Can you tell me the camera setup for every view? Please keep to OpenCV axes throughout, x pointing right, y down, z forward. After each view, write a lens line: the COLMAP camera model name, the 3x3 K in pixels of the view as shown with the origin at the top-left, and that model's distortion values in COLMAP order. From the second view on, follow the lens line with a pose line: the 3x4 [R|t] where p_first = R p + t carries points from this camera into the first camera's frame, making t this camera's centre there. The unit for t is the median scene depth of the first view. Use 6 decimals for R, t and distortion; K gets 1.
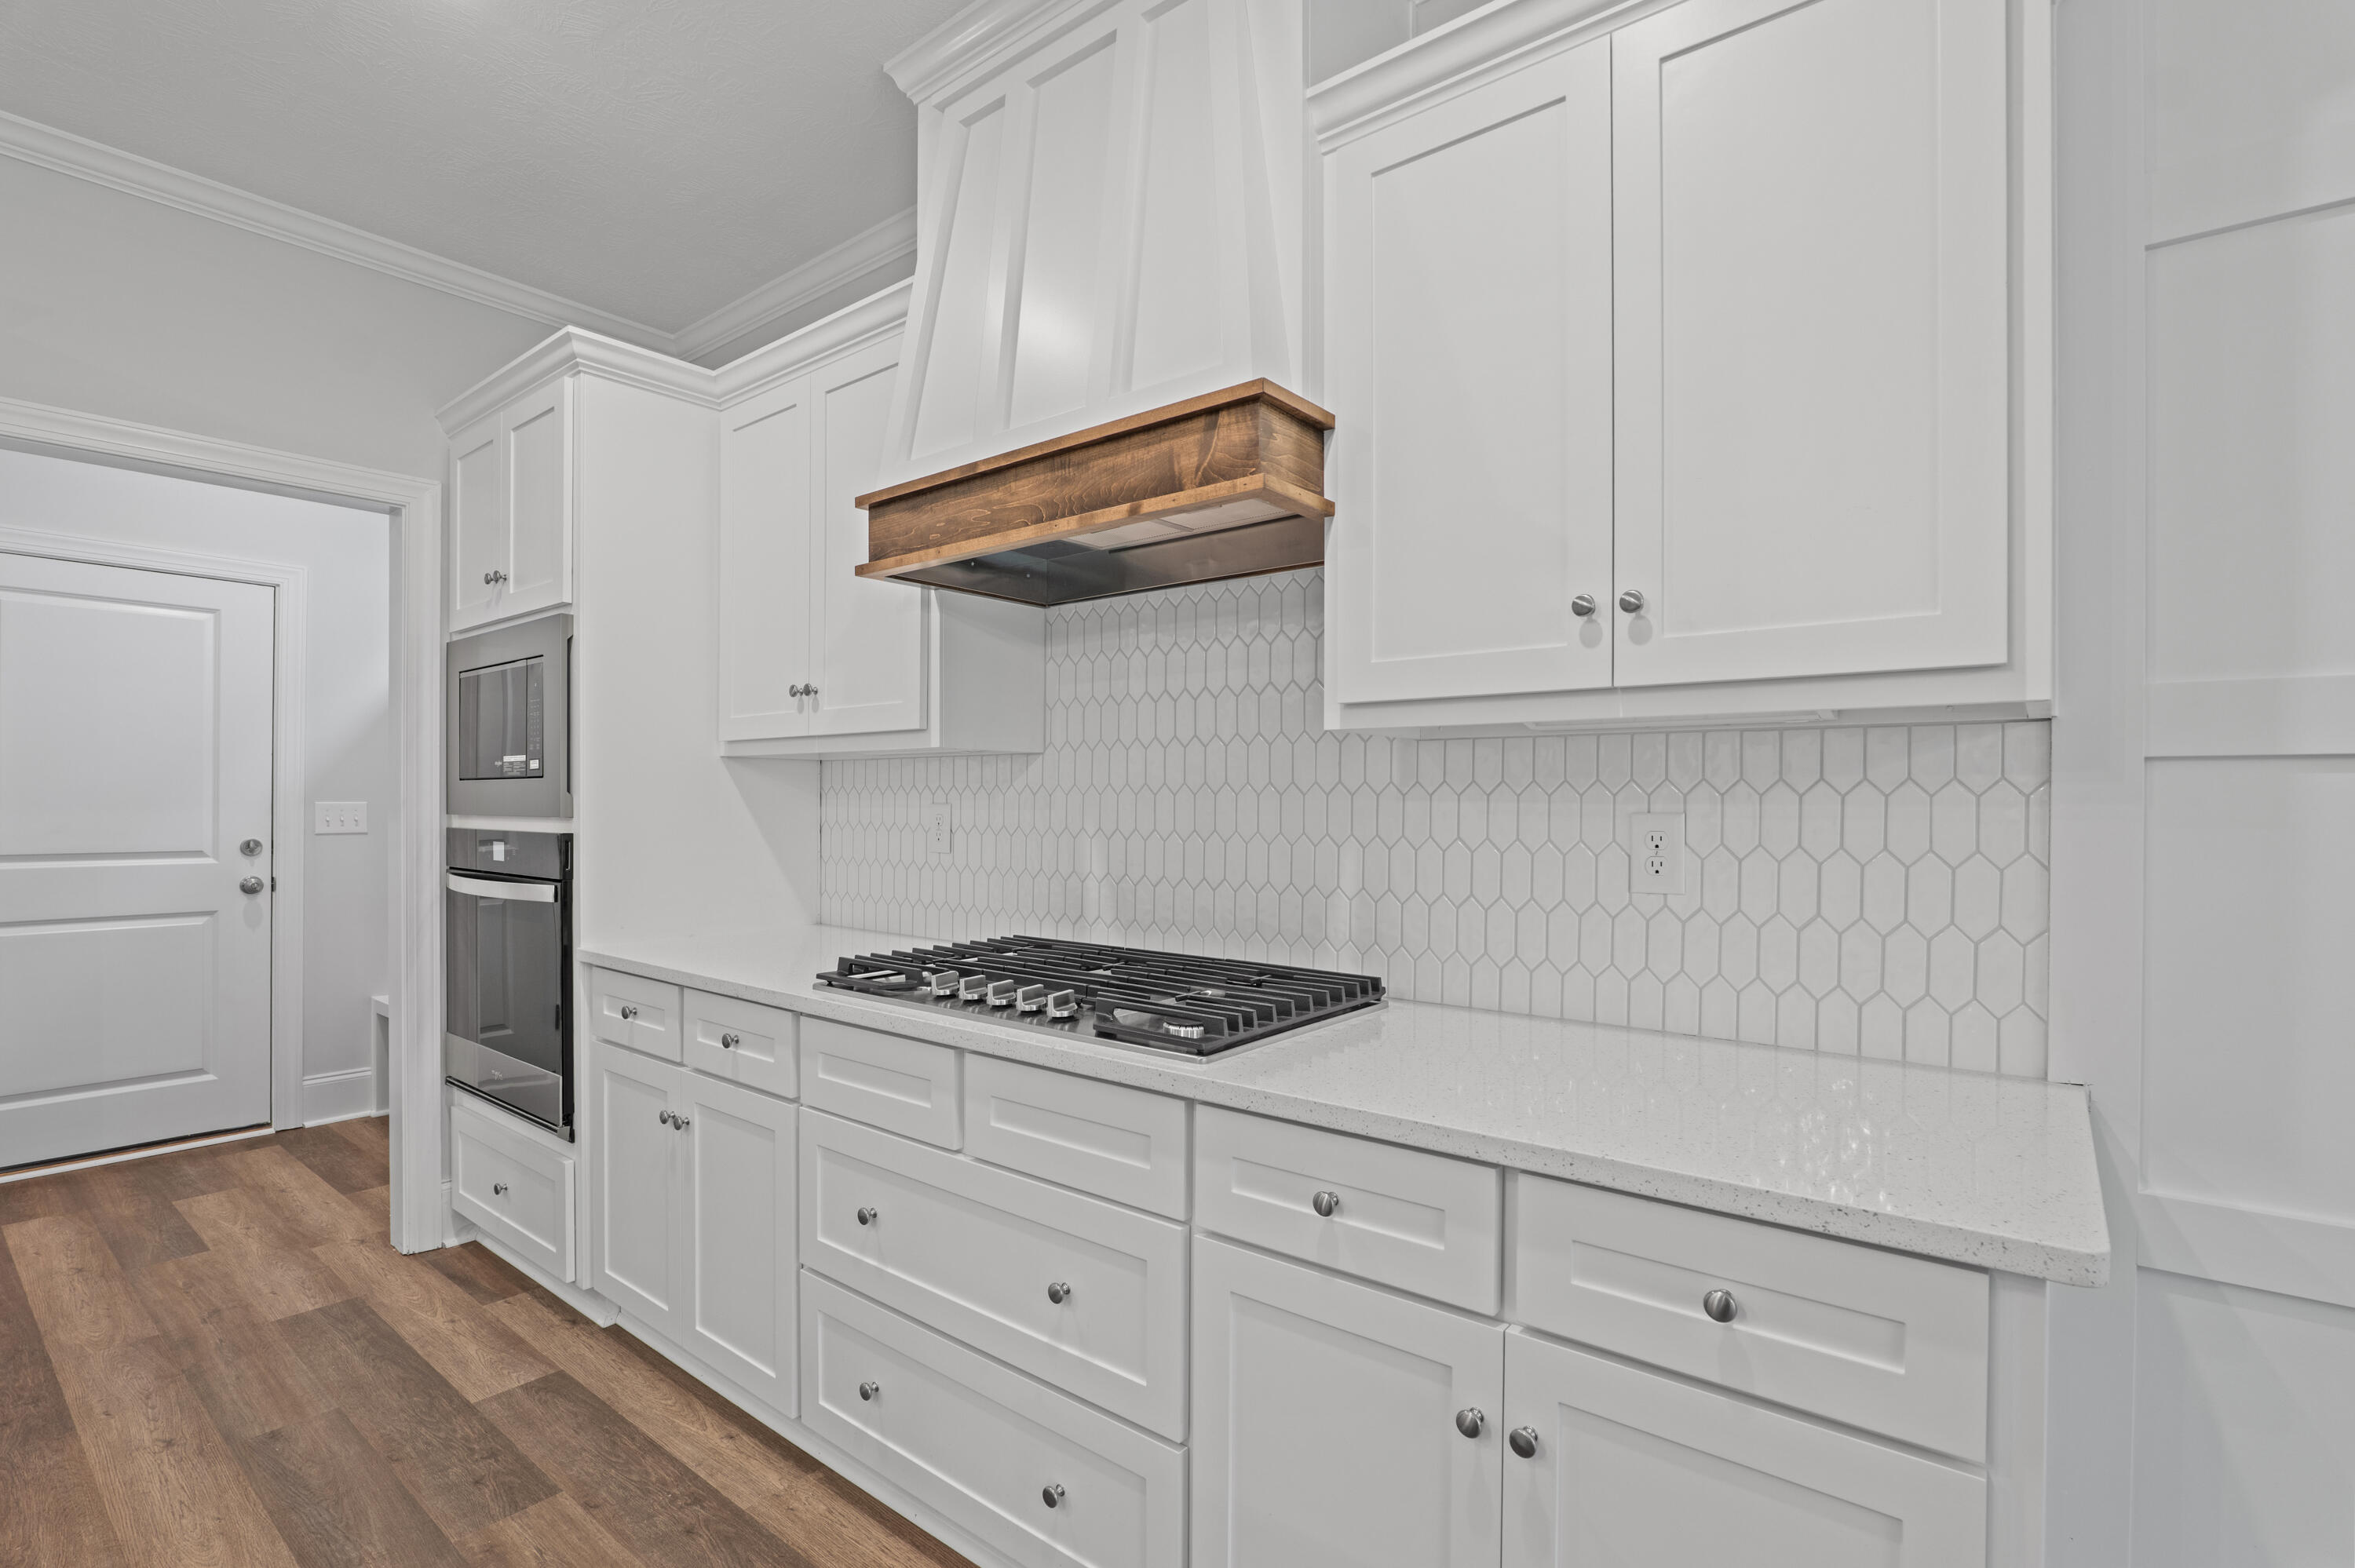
lens RADIAL K [[1095.5, 0, 1150.1], [0, 1095.5, 814.6], [0, 0, 1]] dist [-0.024684, 0.006500]
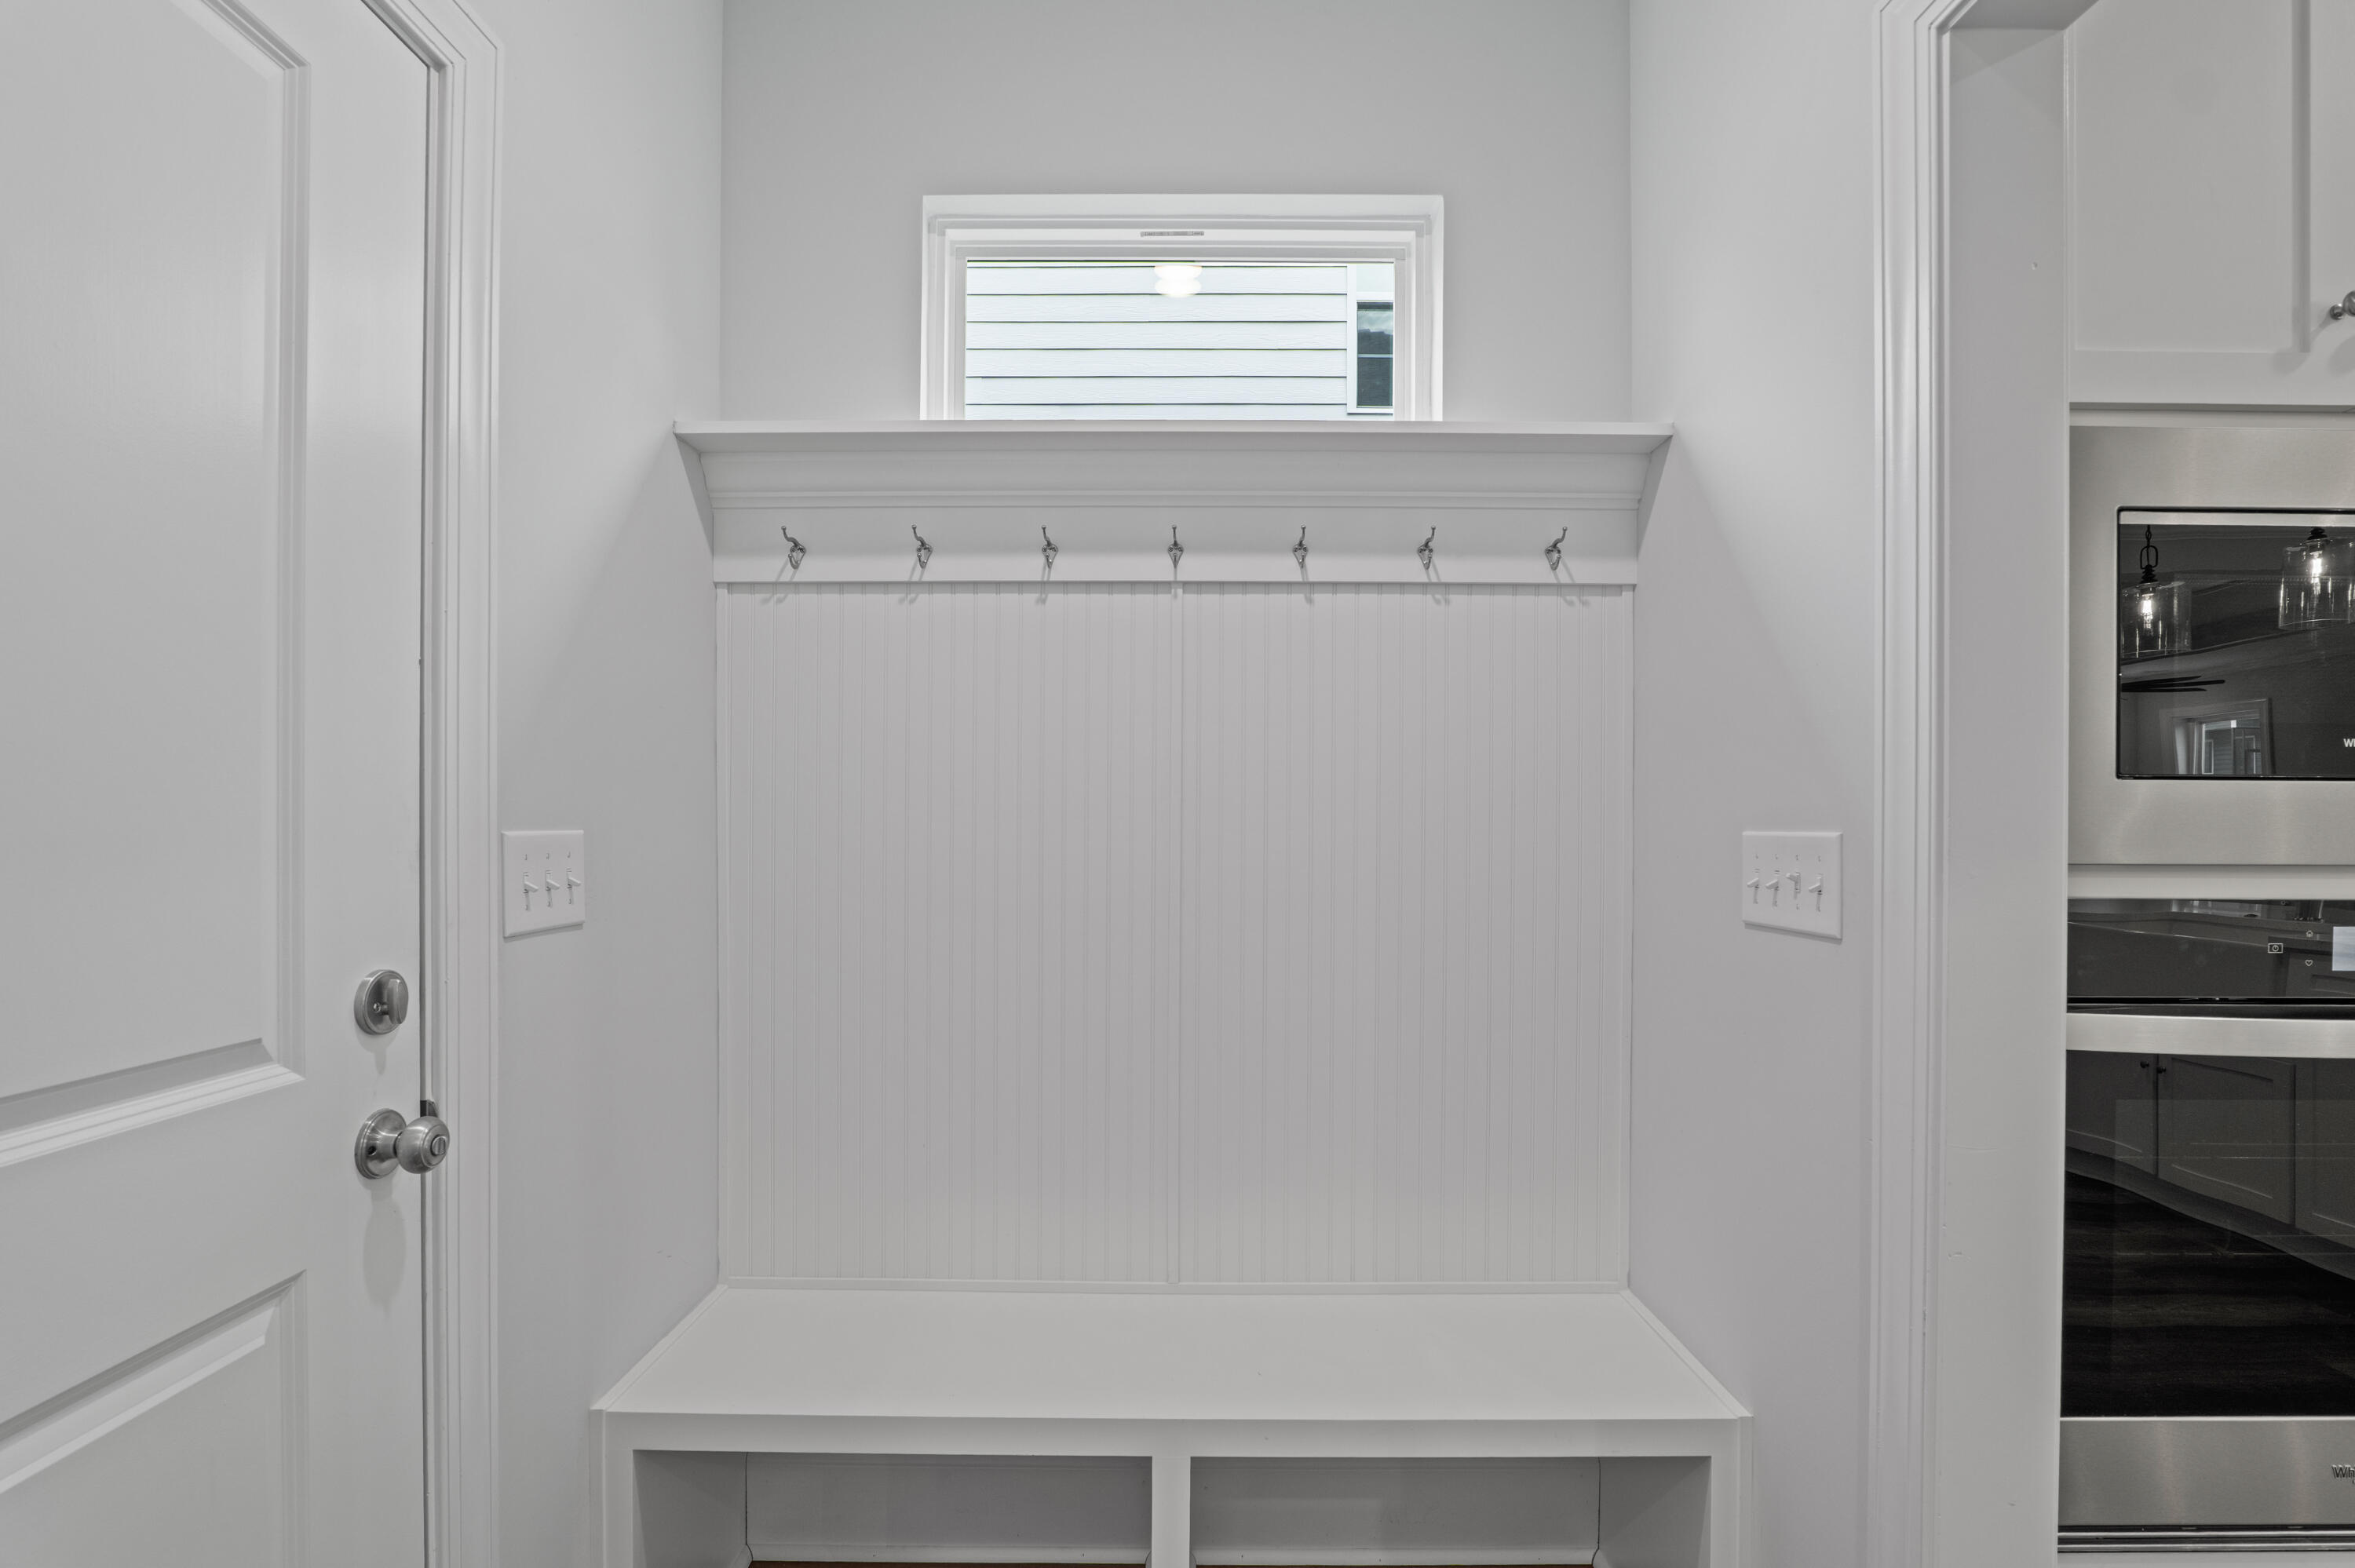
lens RADIAL K [[1095.5, 0, 1160.1], [0, 1095.5, 853.2], [0, 0, 1]] dist [-0.024684, 0.006500]
pose [[0.783001, -0.012330, 0.621898, -1.519447], [0.005431, 0.999901, 0.012986, -0.016518], [-0.621997, -0.006791, 0.782990, 1.202474]]
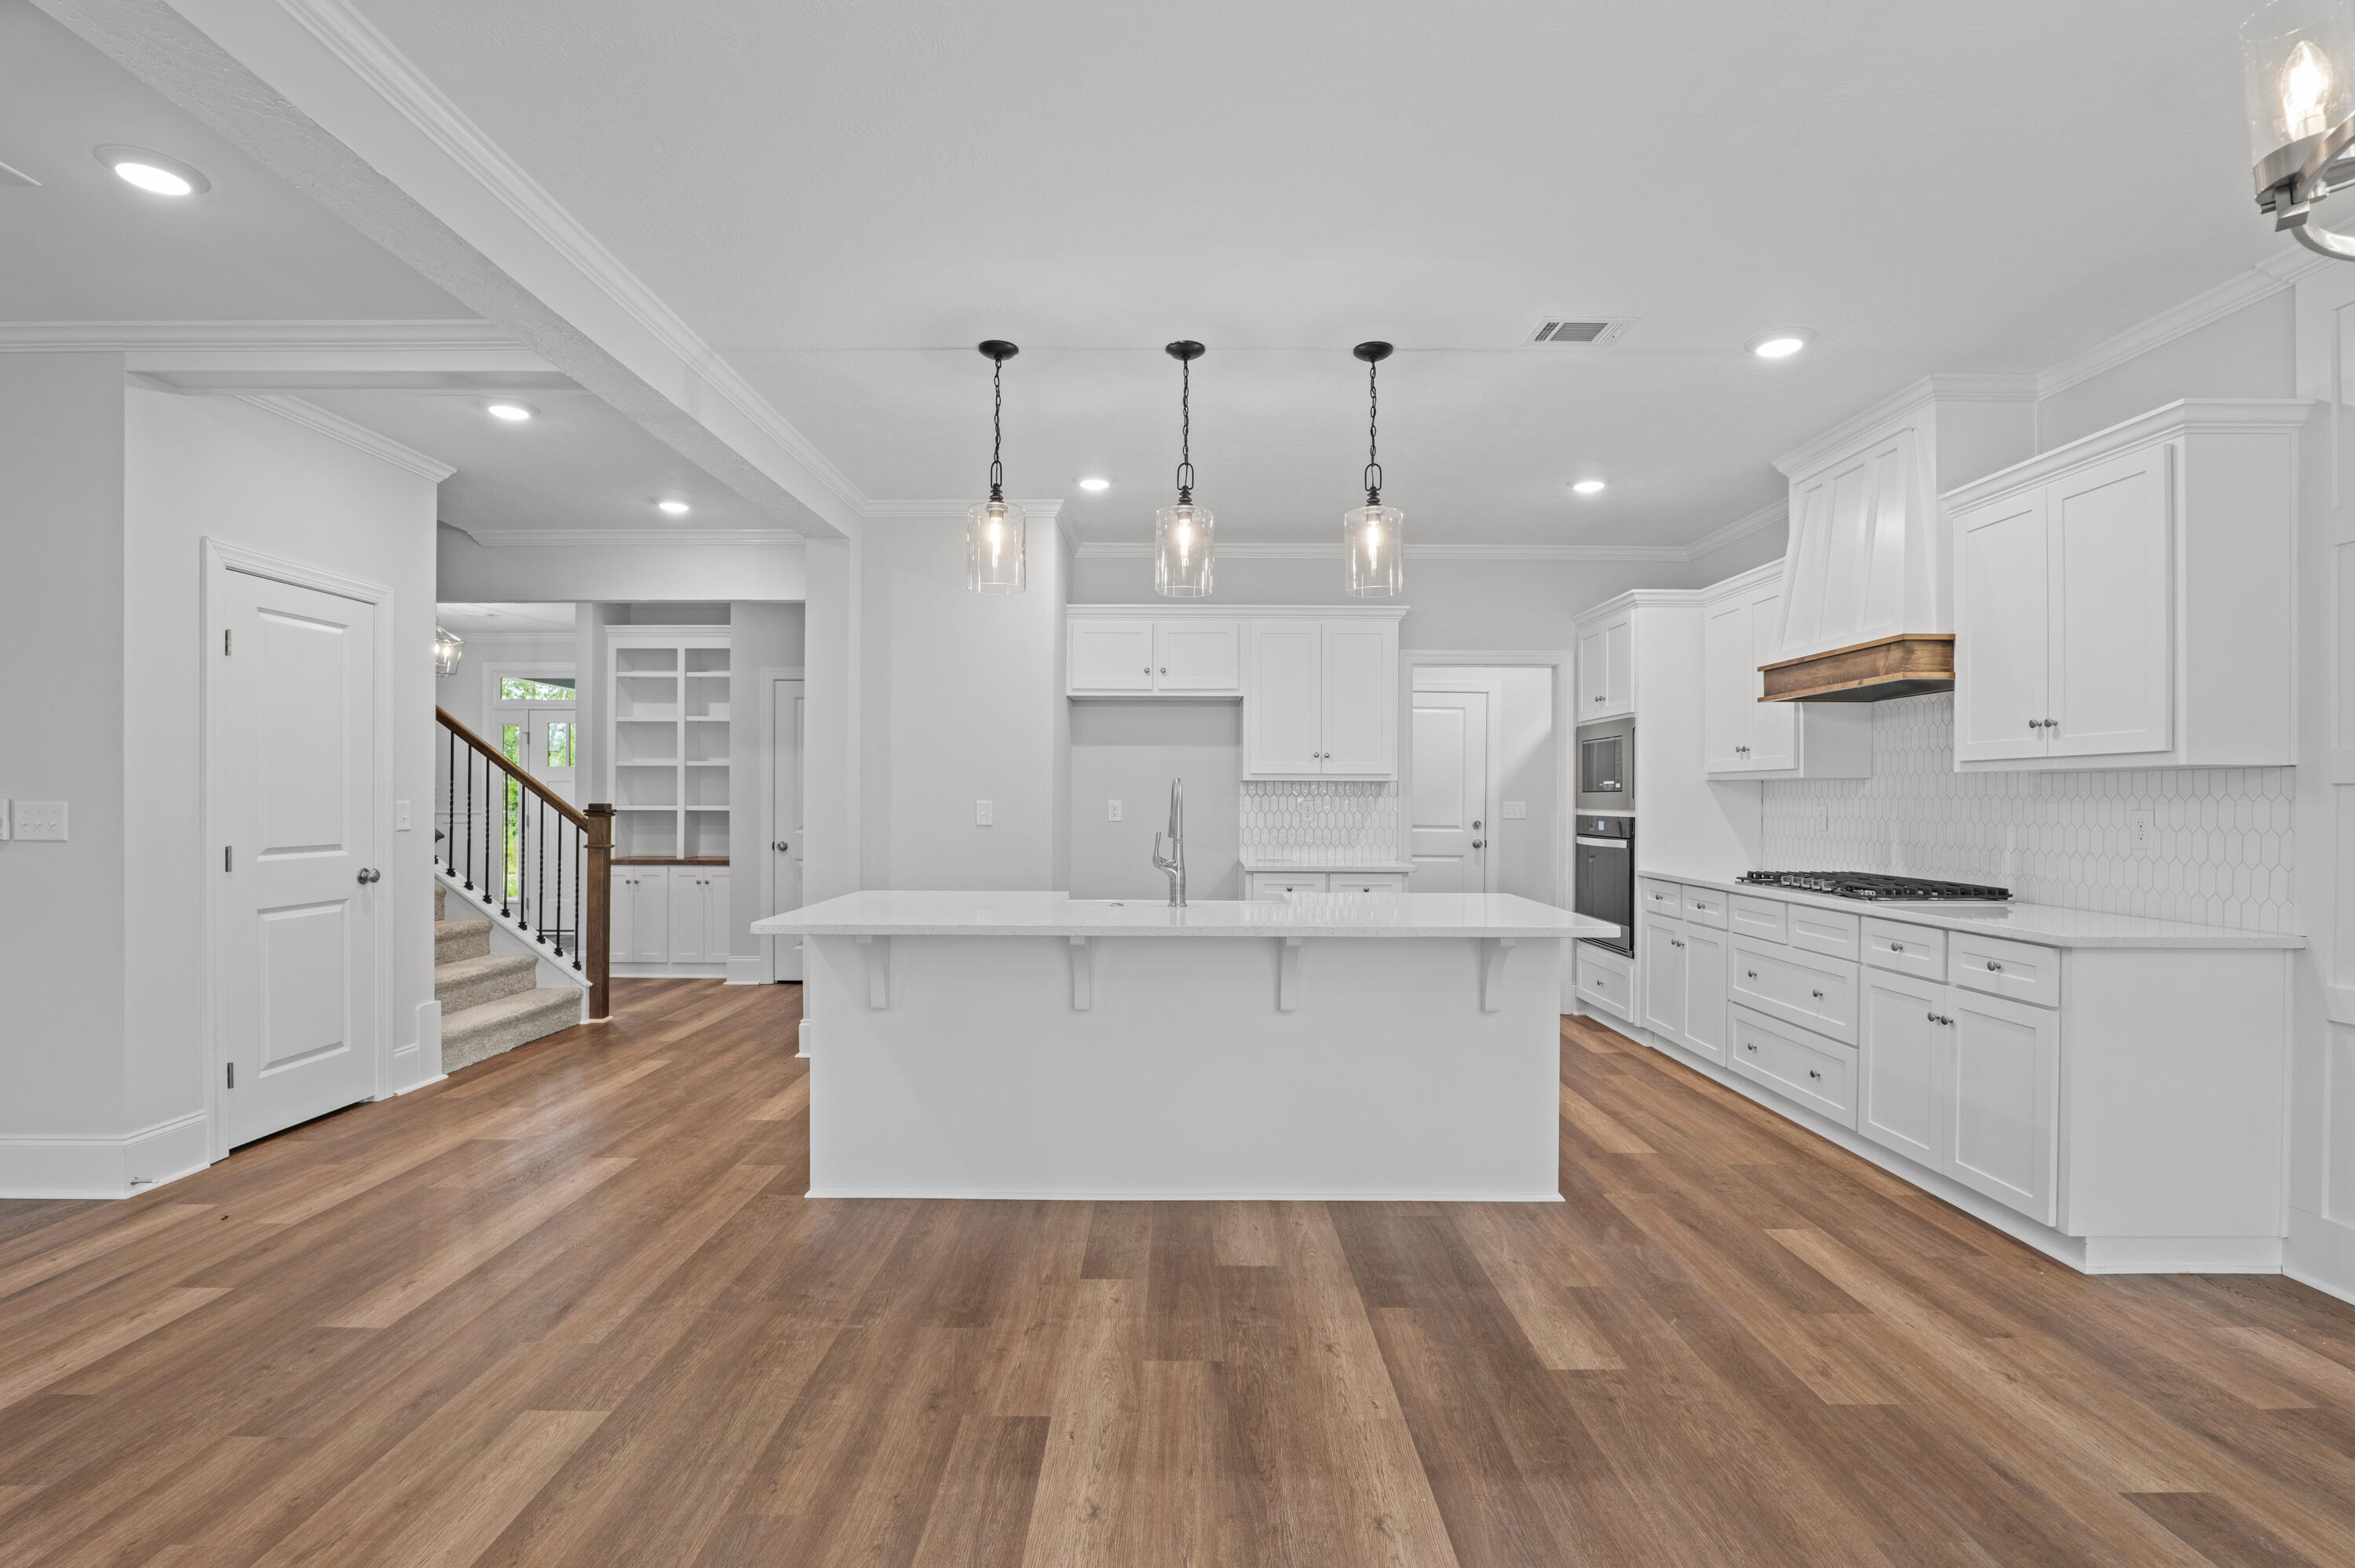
lens RADIAL K [[1095.5, 0, 1174.2], [0, 1095.5, 788.9], [0, 0, 1]] dist [-0.024684, 0.006500]
pose [[0.639116, -0.006906, -0.769080, 0.663880], [-0.011426, 0.999764, -0.018473, 0.013615], [0.769026, 0.020593, 0.638886, -1.309378]]
